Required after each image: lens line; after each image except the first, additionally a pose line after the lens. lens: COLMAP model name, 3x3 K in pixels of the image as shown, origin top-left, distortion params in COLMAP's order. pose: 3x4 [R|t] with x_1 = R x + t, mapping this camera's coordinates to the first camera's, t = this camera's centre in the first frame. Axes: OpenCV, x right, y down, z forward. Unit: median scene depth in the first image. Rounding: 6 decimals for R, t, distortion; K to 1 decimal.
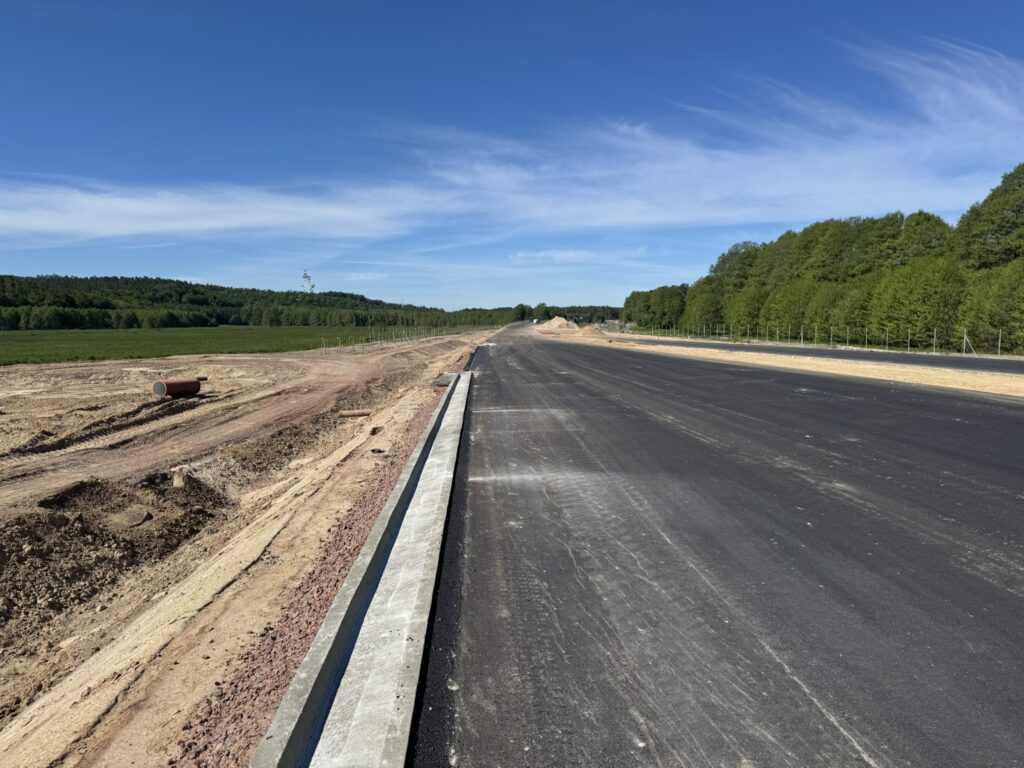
lens RADIAL K [[732.6, 0, 511.1], [0, 732.6, 385.2], [0, 0, 1]] dist [0.019806, -0.018480]
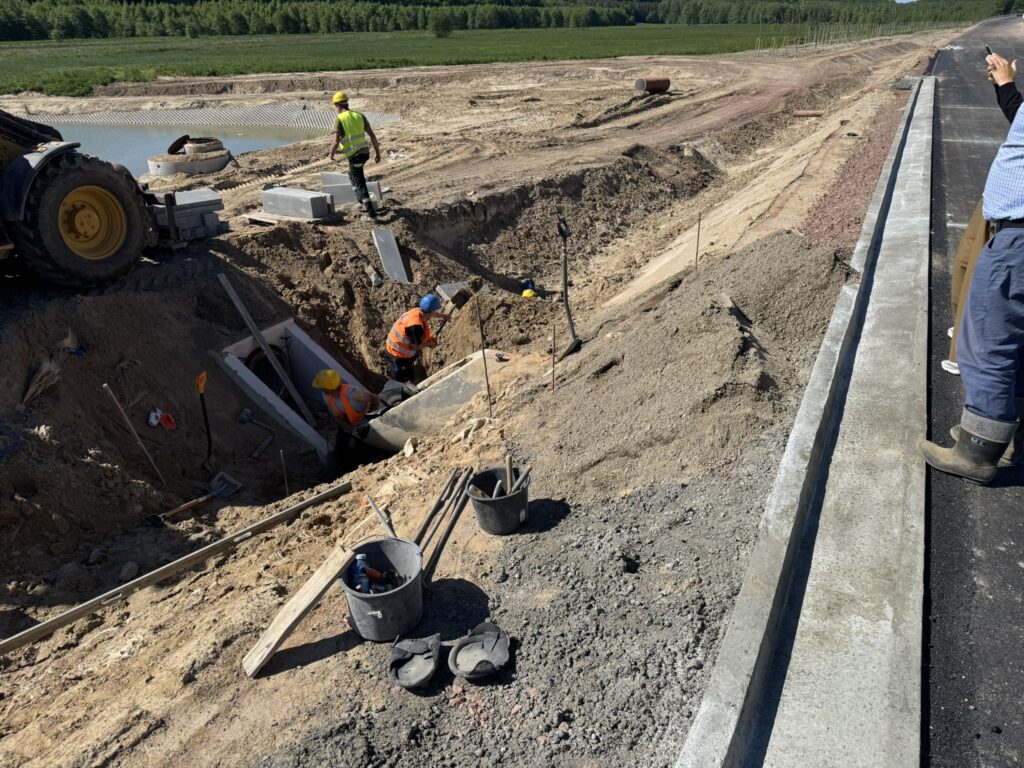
lens RADIAL K [[732.6, 0, 515.5], [0, 732.6, 384.7], [0, 0, 1]] dist [0.019806, -0.018480]
pose [[0.867331, 0.216067, -0.448387, -0.008511], [-0.036496, 0.926046, 0.375643, 0.015033], [0.496391, -0.309443, 0.811074, -0.240890]]
